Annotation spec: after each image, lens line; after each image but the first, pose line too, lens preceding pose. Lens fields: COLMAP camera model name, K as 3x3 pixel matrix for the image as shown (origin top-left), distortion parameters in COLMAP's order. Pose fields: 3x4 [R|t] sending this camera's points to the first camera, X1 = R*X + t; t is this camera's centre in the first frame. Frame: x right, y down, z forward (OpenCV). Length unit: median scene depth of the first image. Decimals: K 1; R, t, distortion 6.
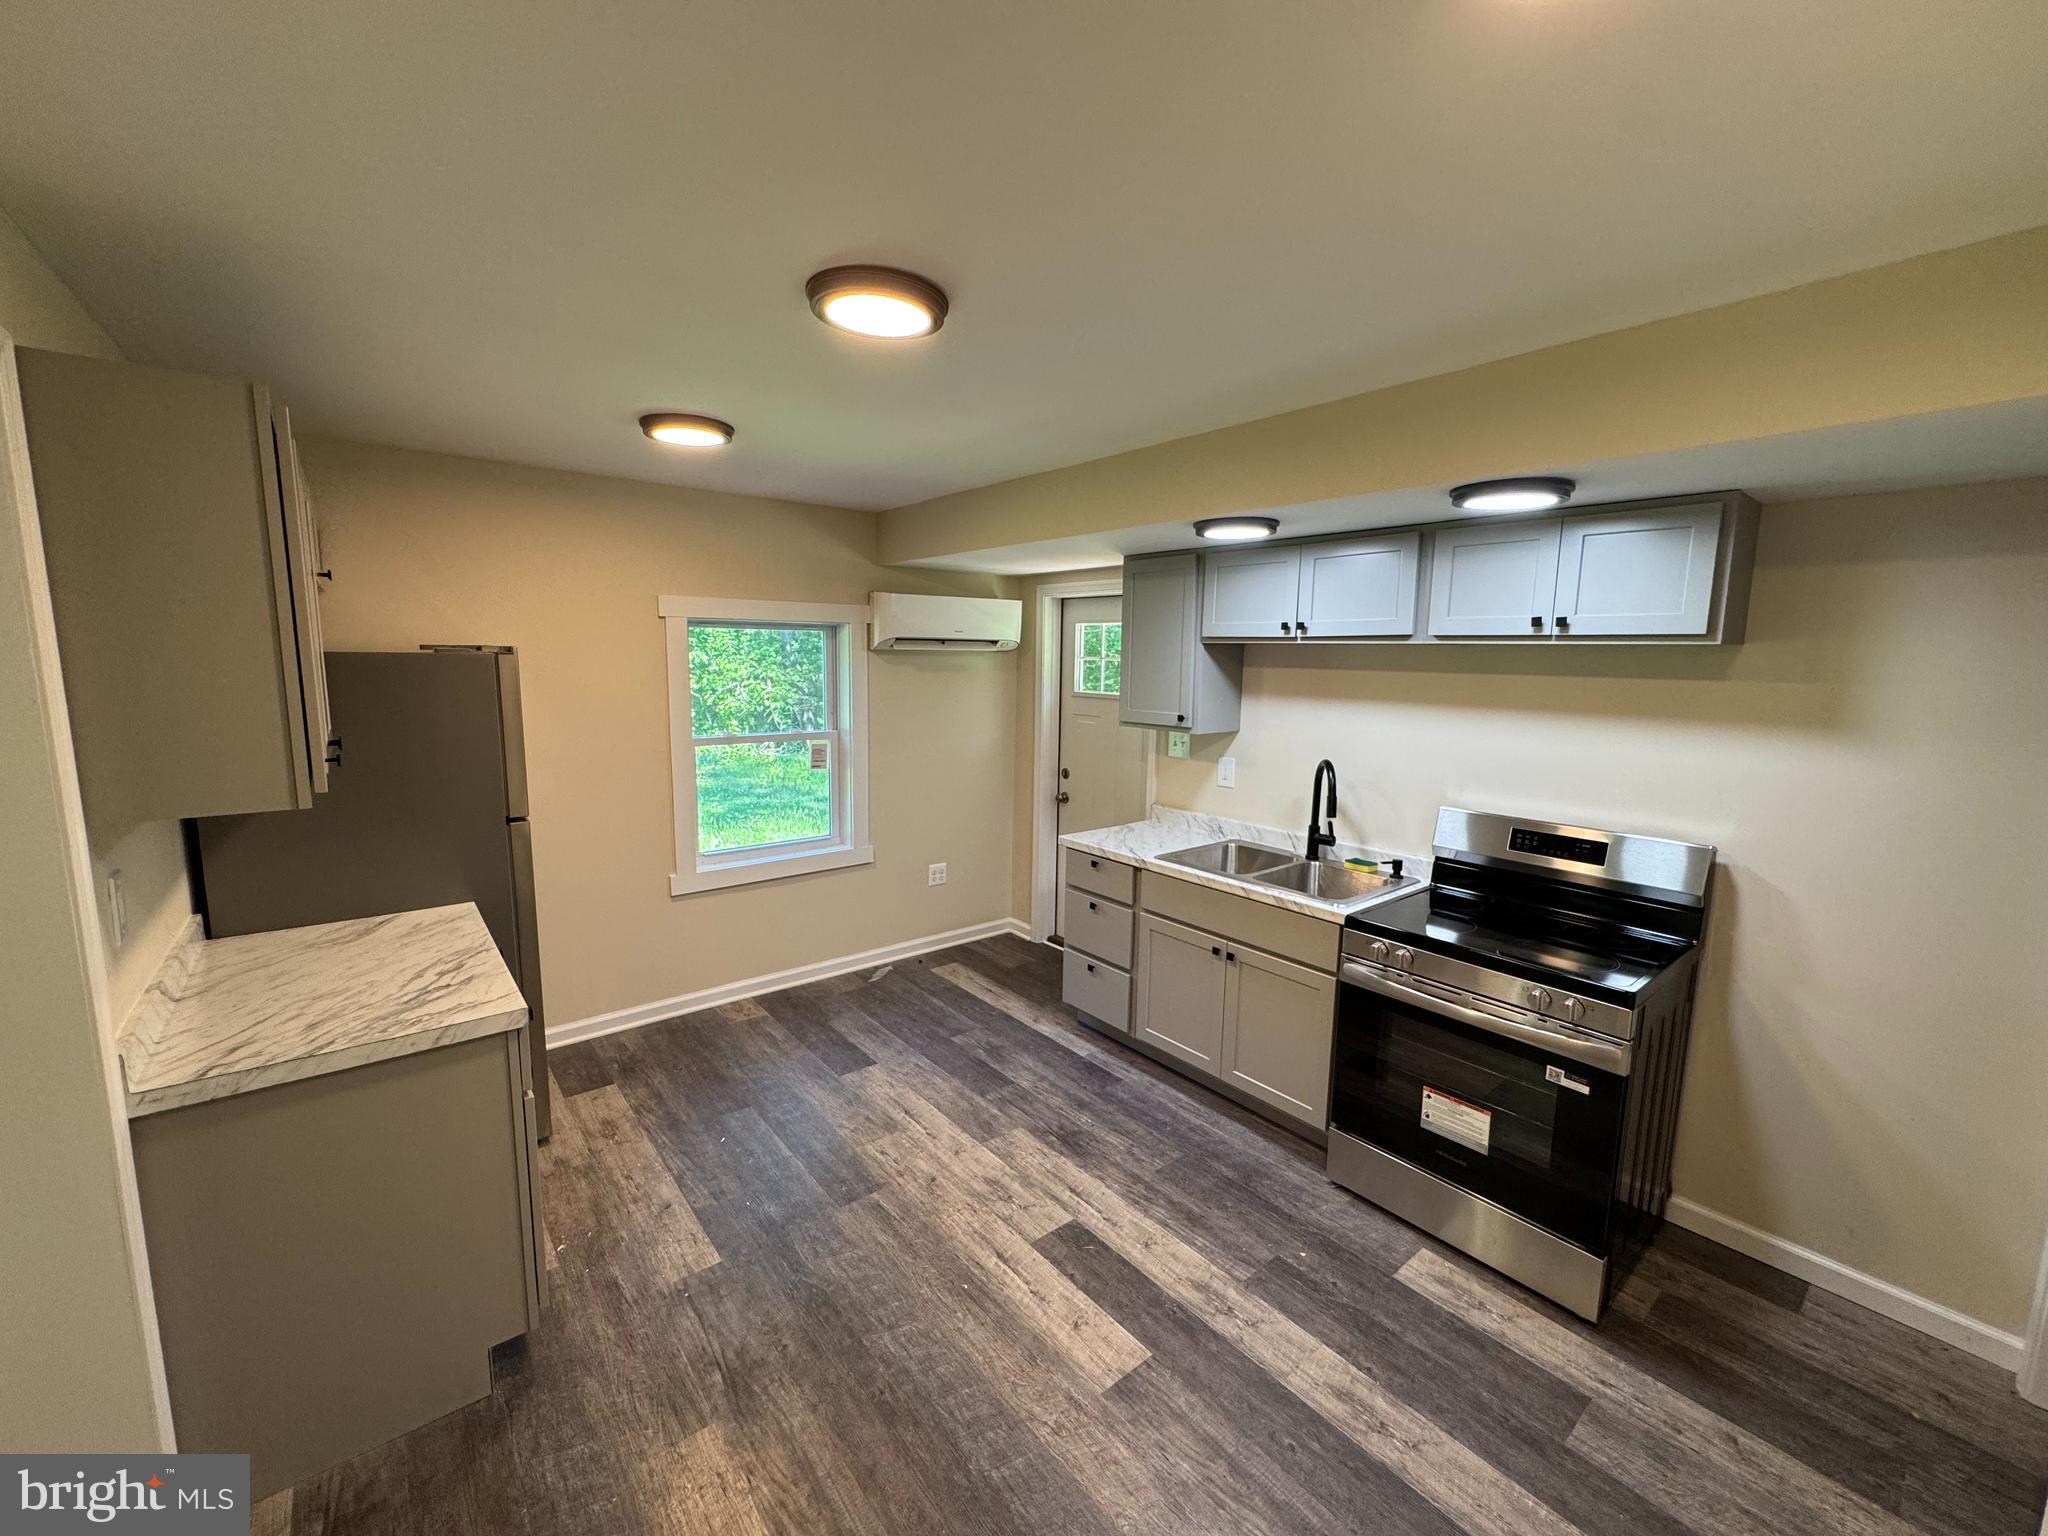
lens RADIAL K [[821.1, 0, 1024.7], [0, 821.1, 771.0], [0, 0, 1]] dist [-0.001569, 0.000819]
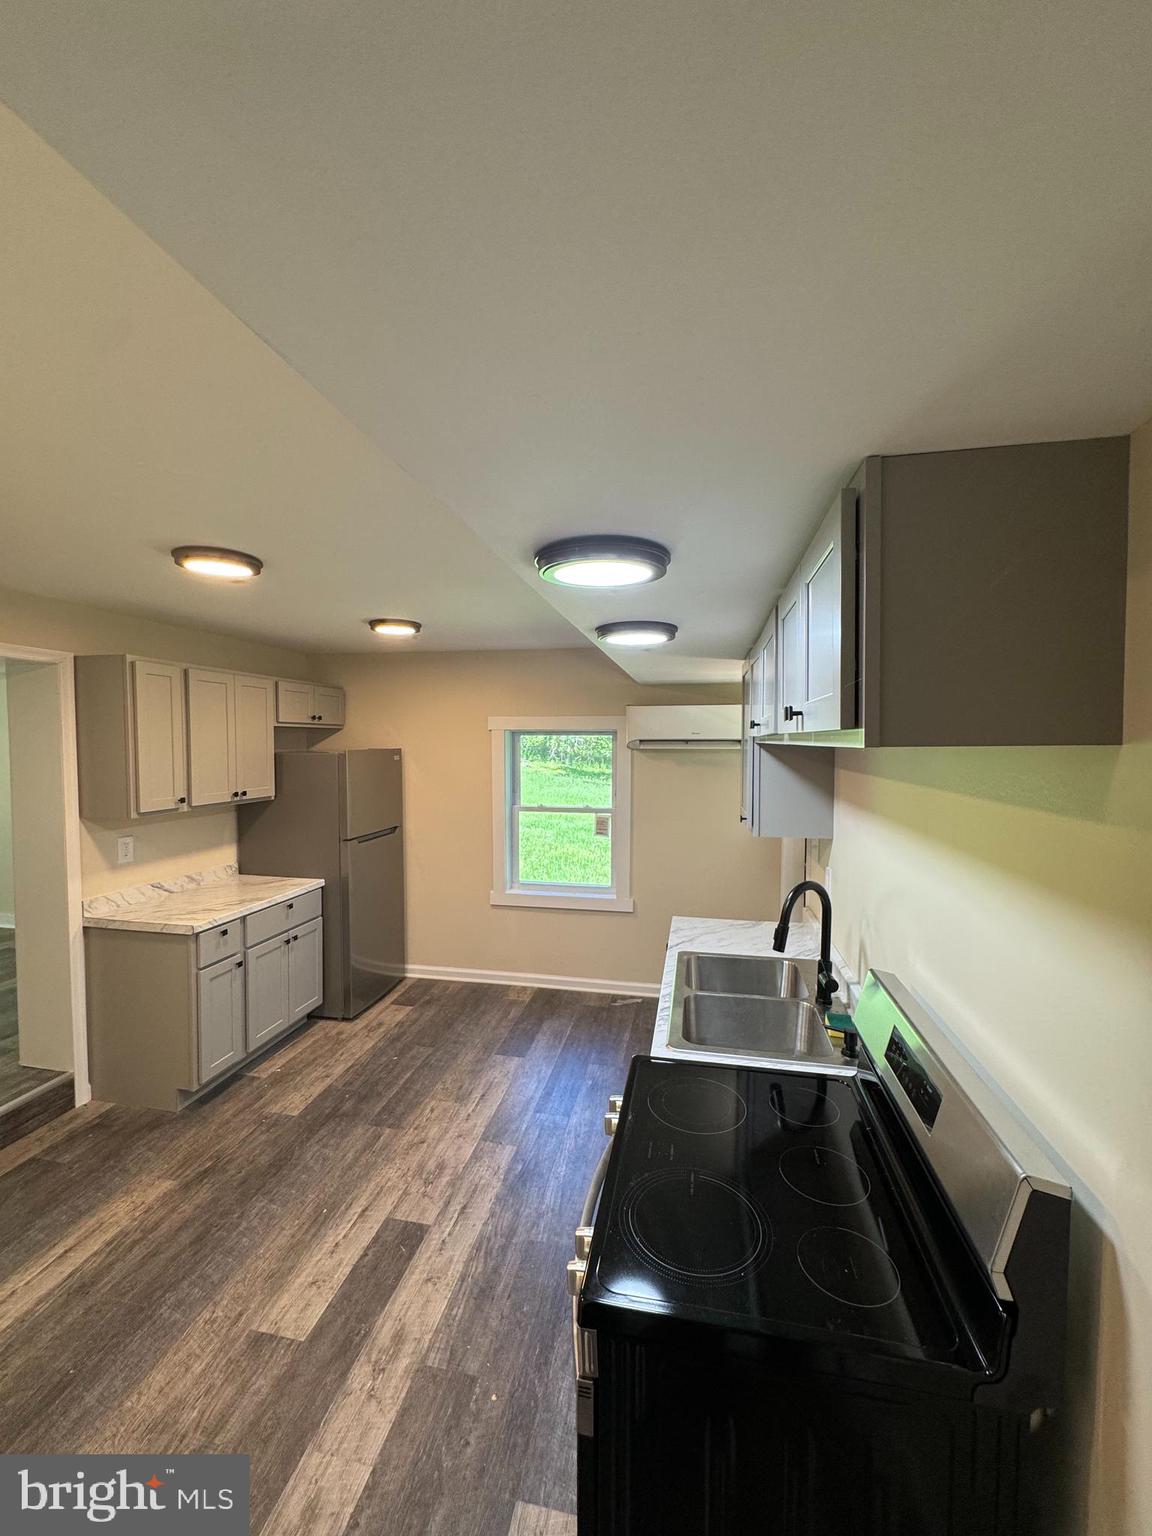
lens RADIAL K [[615.8, 0, 575.4], [0, 615.8, 772.9], [0, 0, 1]] dist [-0.001569, 0.000819]
pose [[0.636770, 0.027702, -0.770556, 0.939831], [-0.104328, 0.993260, -0.050506, -0.091157], [0.763963, 0.112552, 0.635368, 0.562410]]
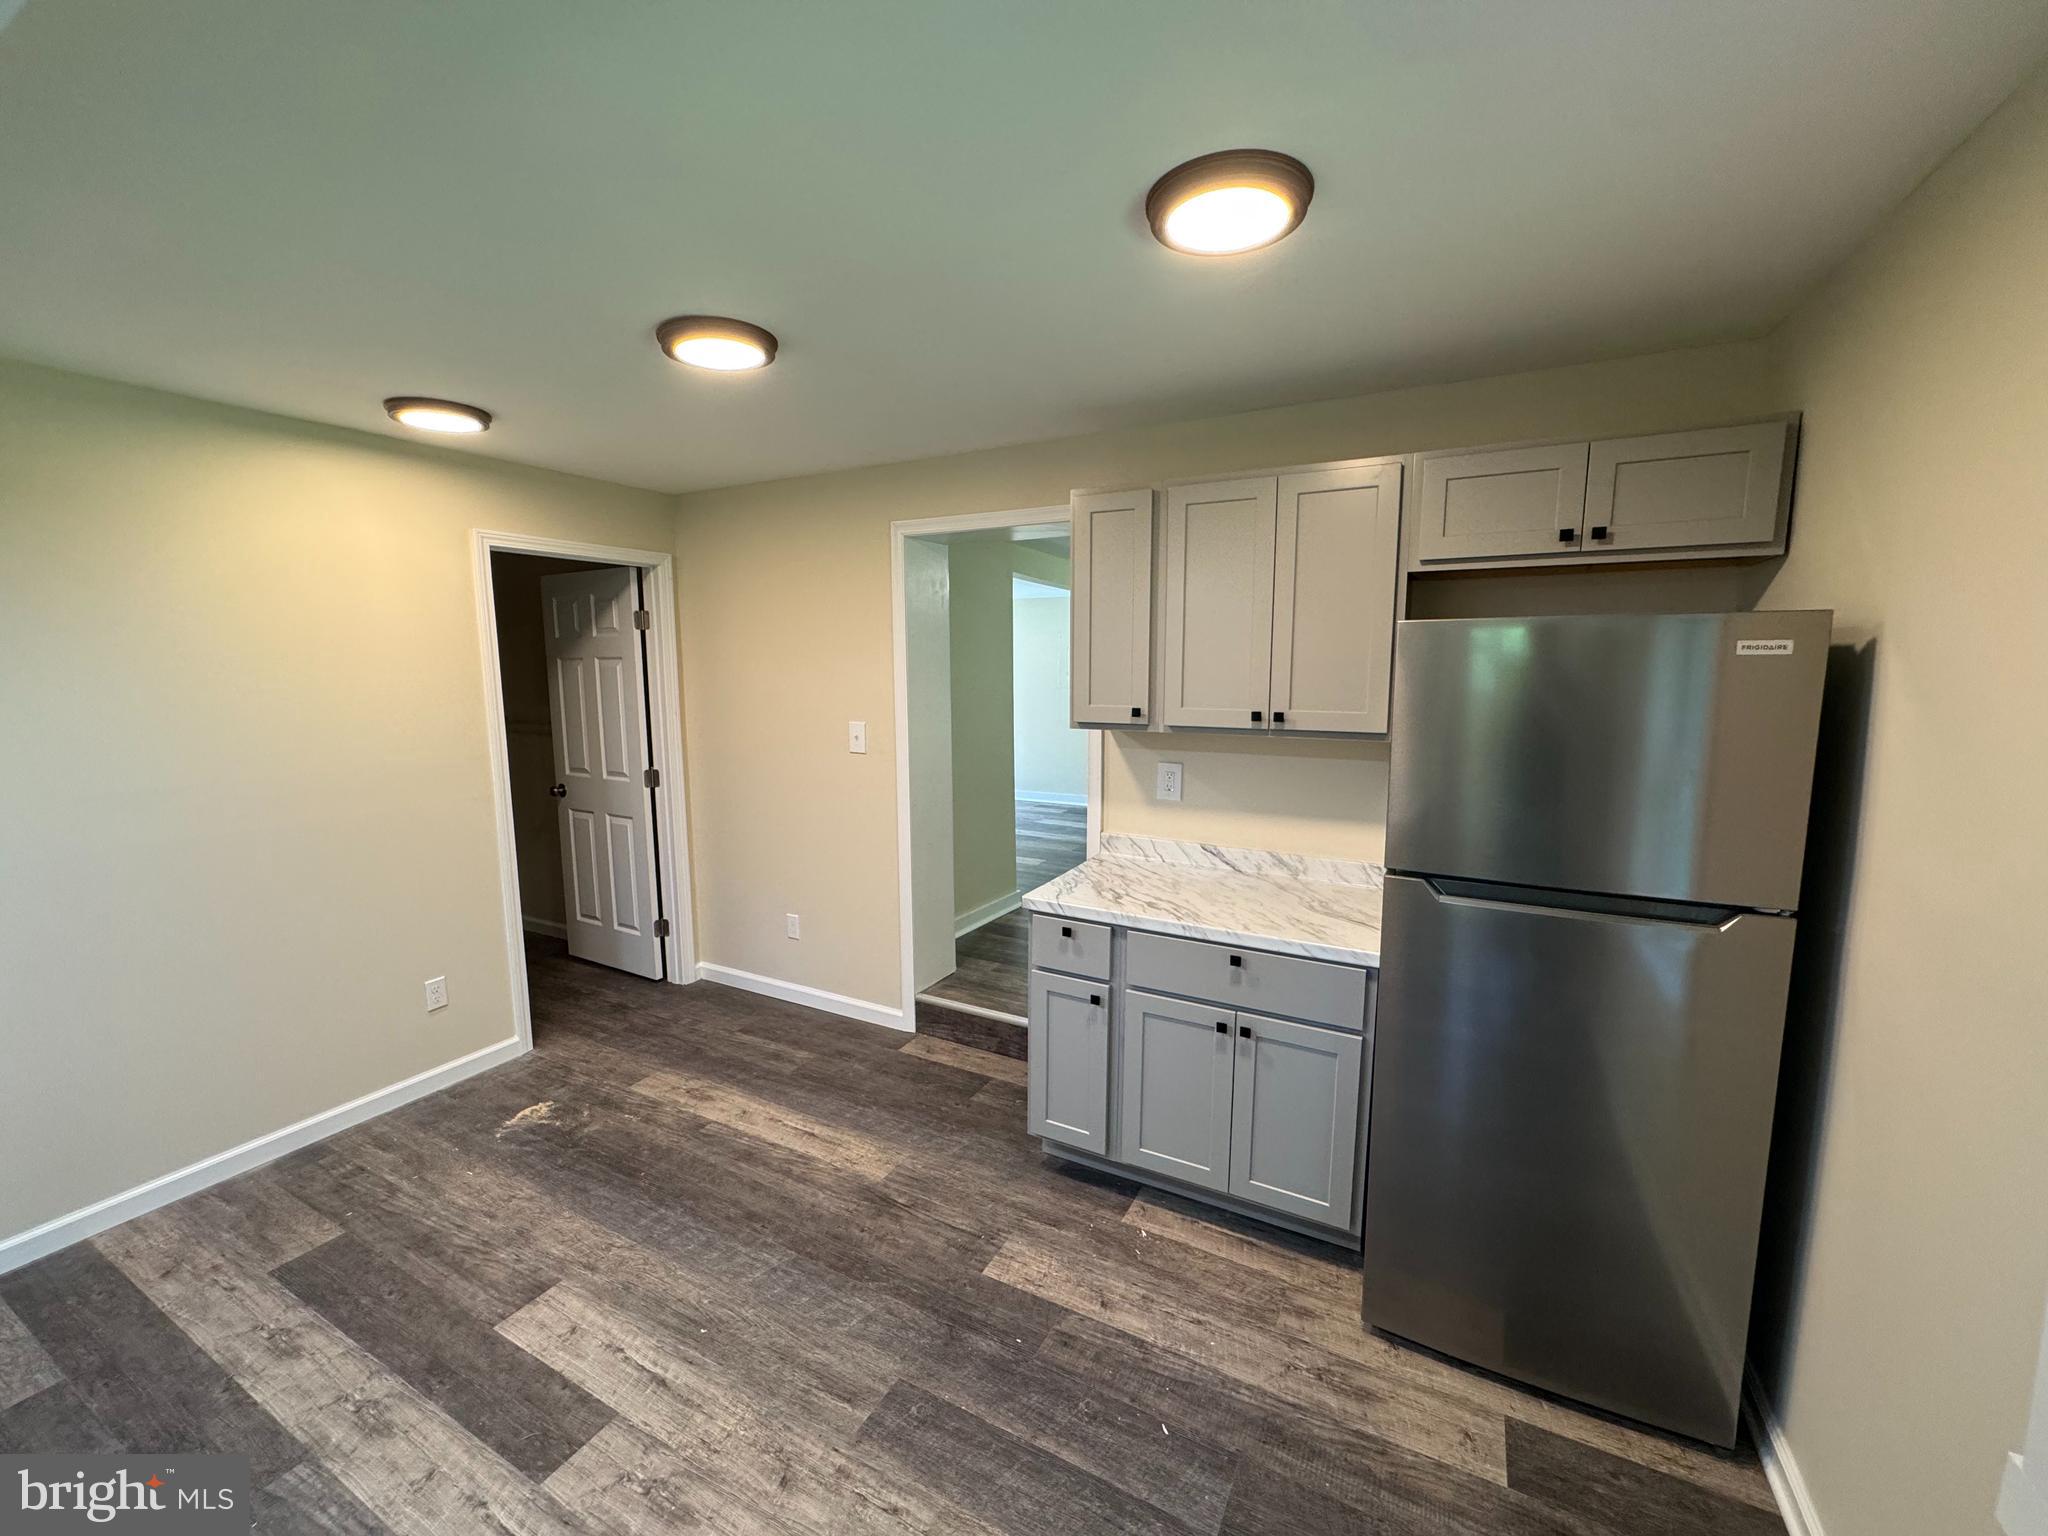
lens RADIAL K [[821.1, 0, 1023.4], [0, 821.1, 769.9], [0, 0, 1]] dist [-0.001569, 0.000819]
pose [[-0.922579, 0.041430, -0.383578, -0.073837], [-0.064319, 0.963788, 0.258797, -0.211984], [0.380410, 0.263432, -0.886505, 1.709508]]
